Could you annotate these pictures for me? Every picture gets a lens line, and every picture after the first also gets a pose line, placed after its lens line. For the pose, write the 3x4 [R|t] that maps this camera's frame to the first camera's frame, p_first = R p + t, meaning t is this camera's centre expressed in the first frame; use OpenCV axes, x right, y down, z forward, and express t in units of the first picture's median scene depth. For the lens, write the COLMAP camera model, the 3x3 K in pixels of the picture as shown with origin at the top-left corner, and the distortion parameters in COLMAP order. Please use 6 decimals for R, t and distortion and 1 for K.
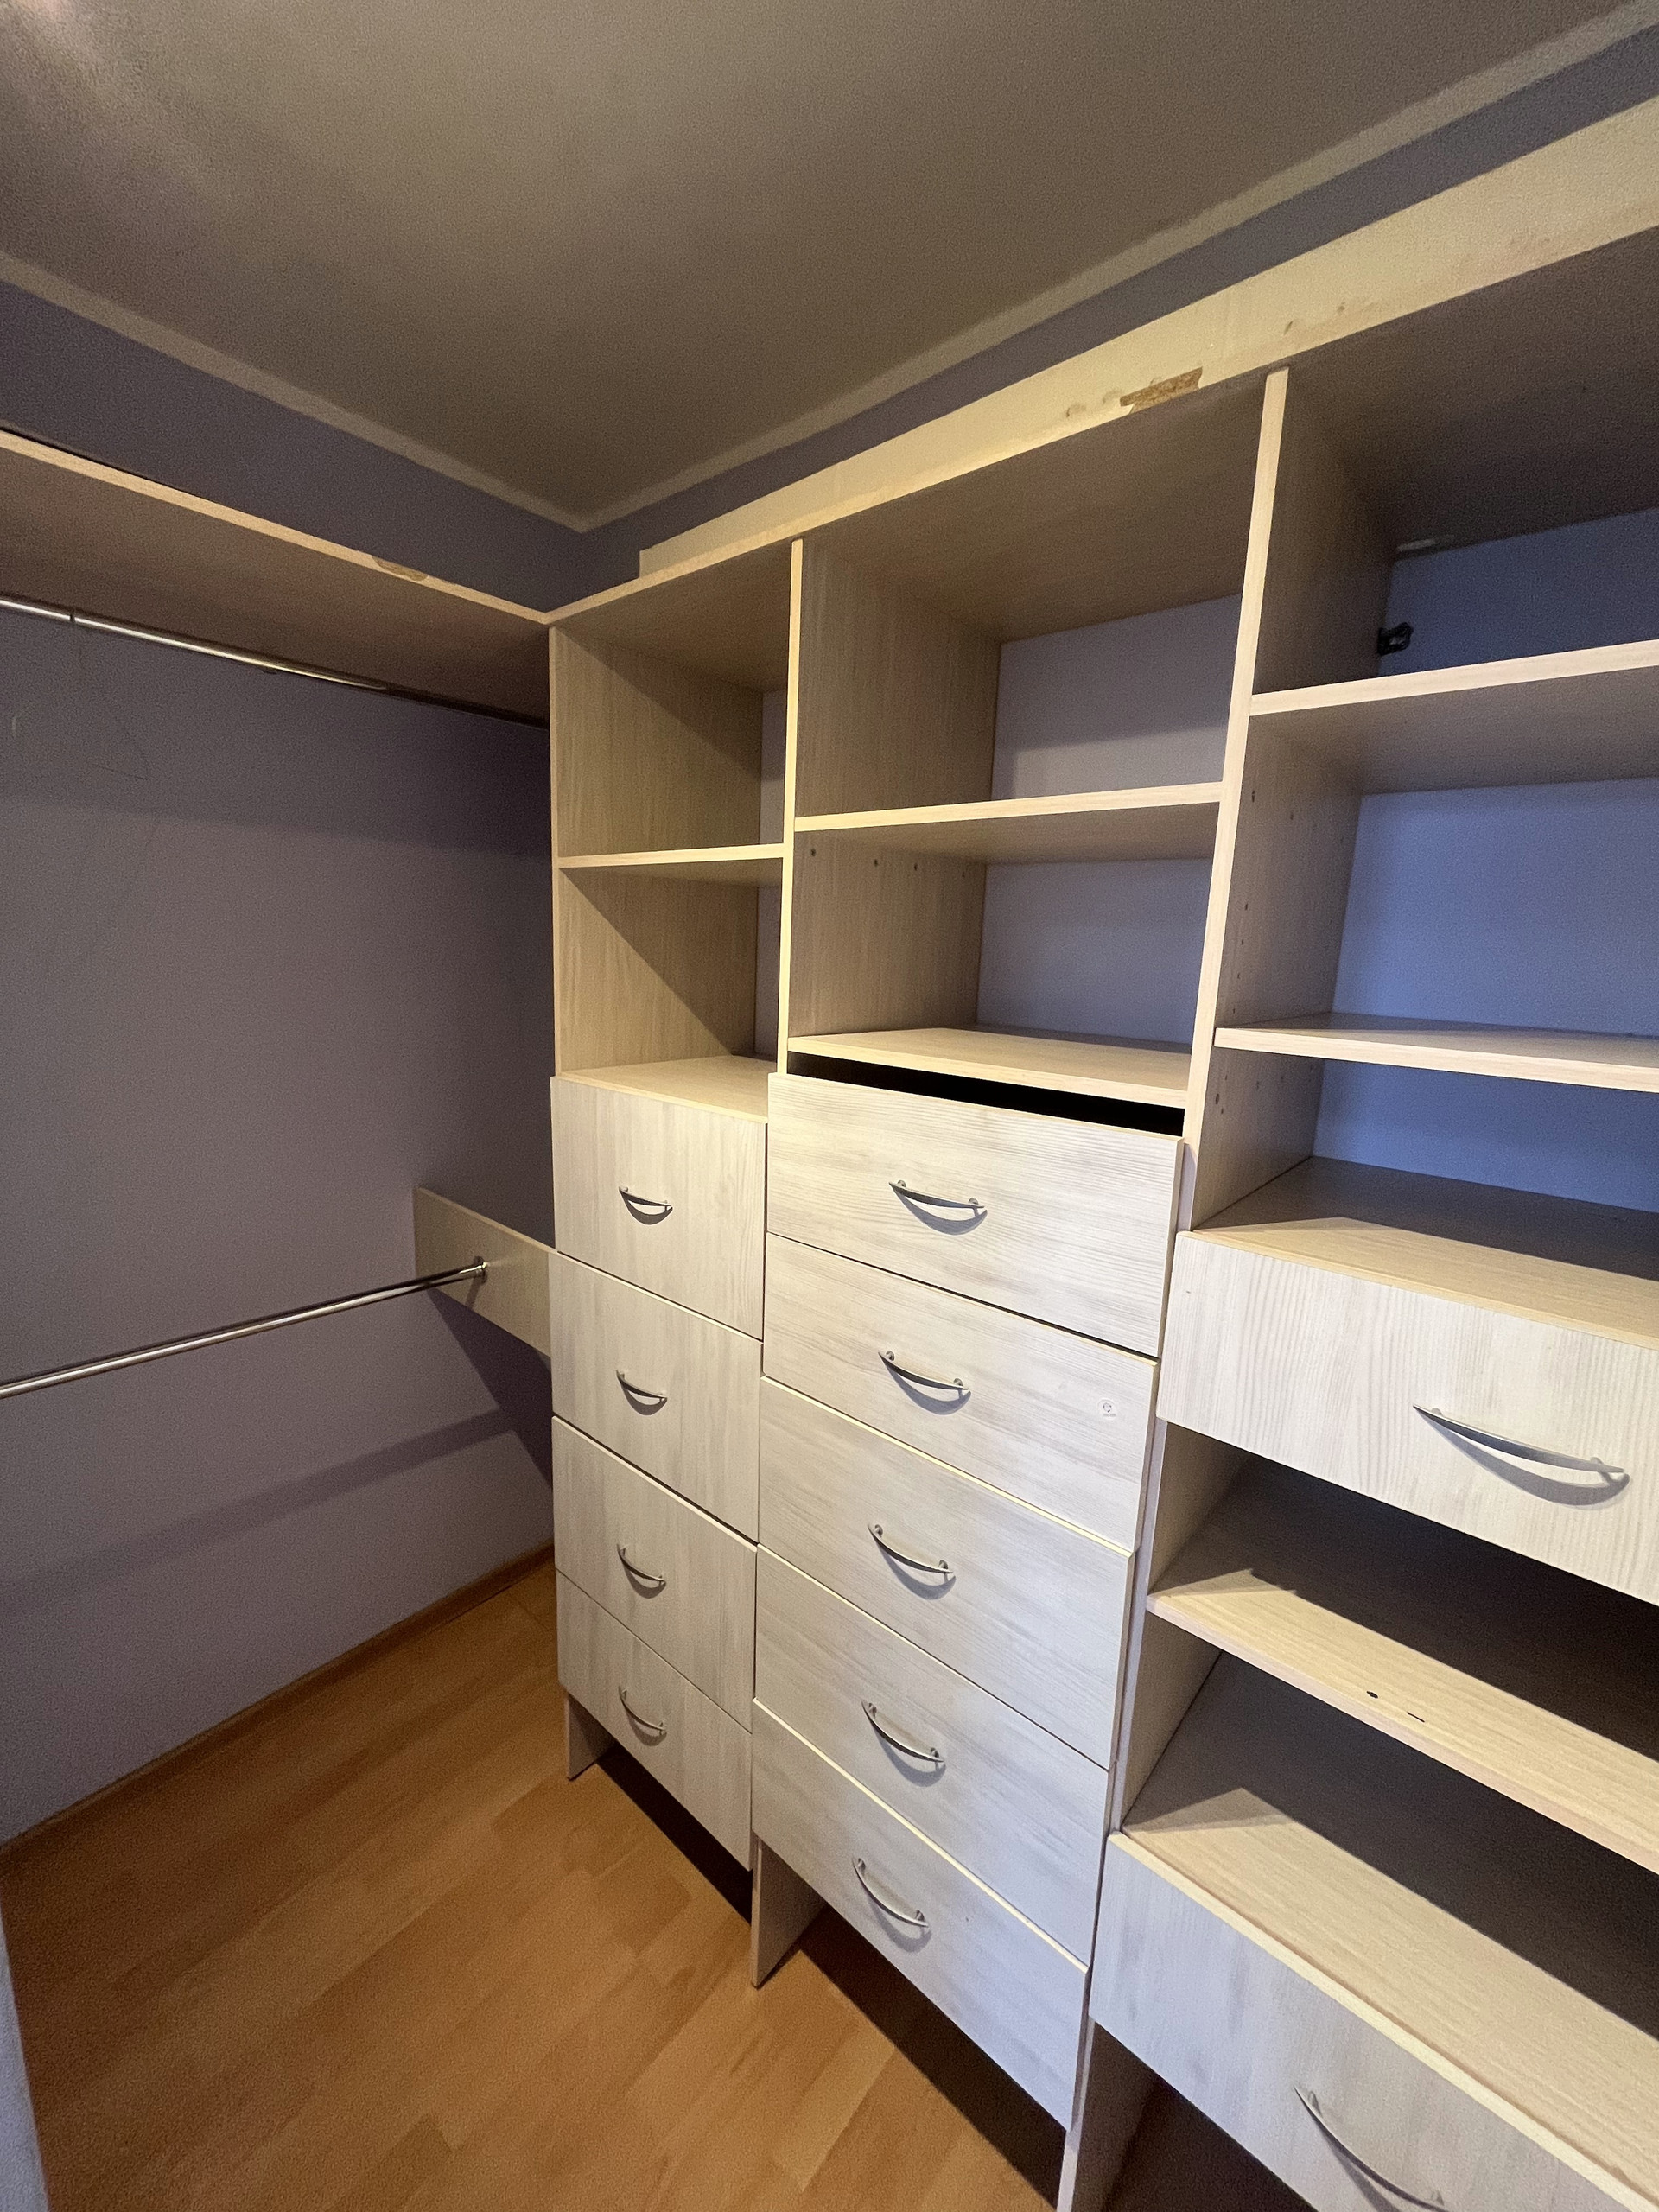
lens RADIAL K [[891.9, 0, 824.3], [0, 891.9, 1107.1], [0, 0, 1]] dist [-0.001492, 0.000542]
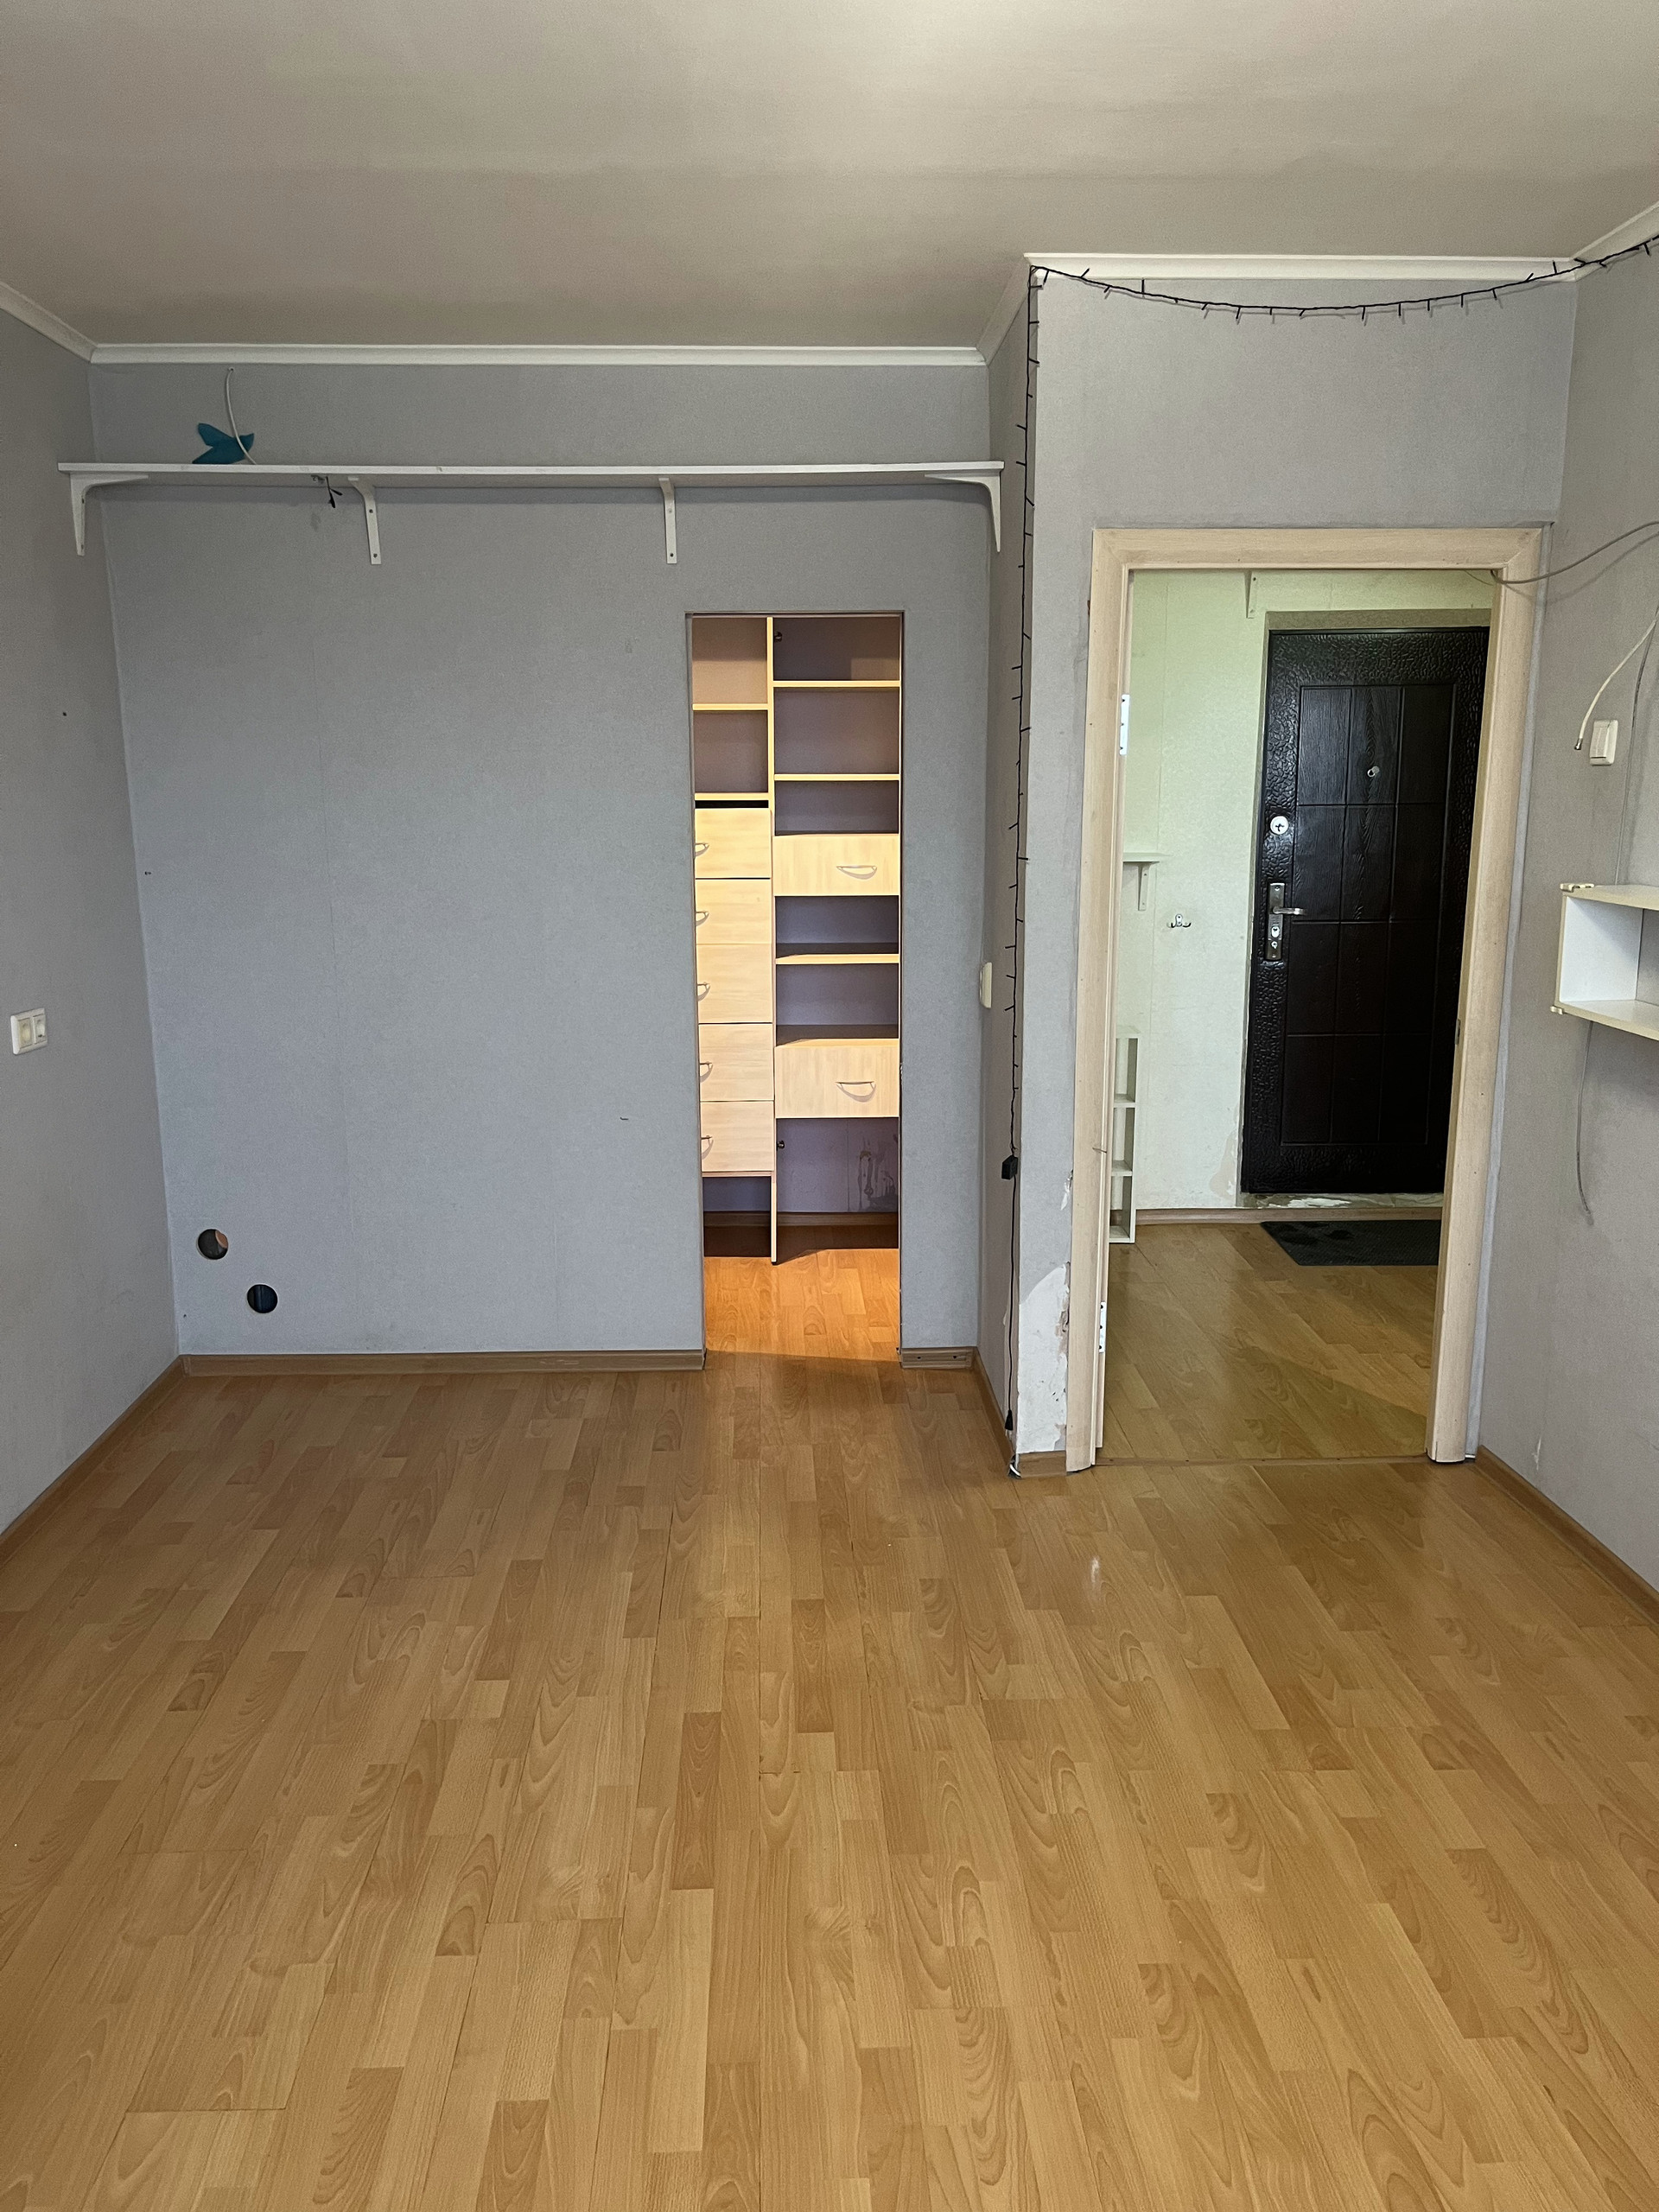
lens RADIAL K [[1646.3, 0, 832.4], [0, 1646.3, 1113.9], [0, 0, 1]] dist [0.010224, -0.000115]
pose [[0.720968, -0.182318, 0.668554, -3.581714], [0.151585, 0.982897, 0.104571, 0.522912], [-0.676185, 0.025950, 0.736274, -3.499708]]
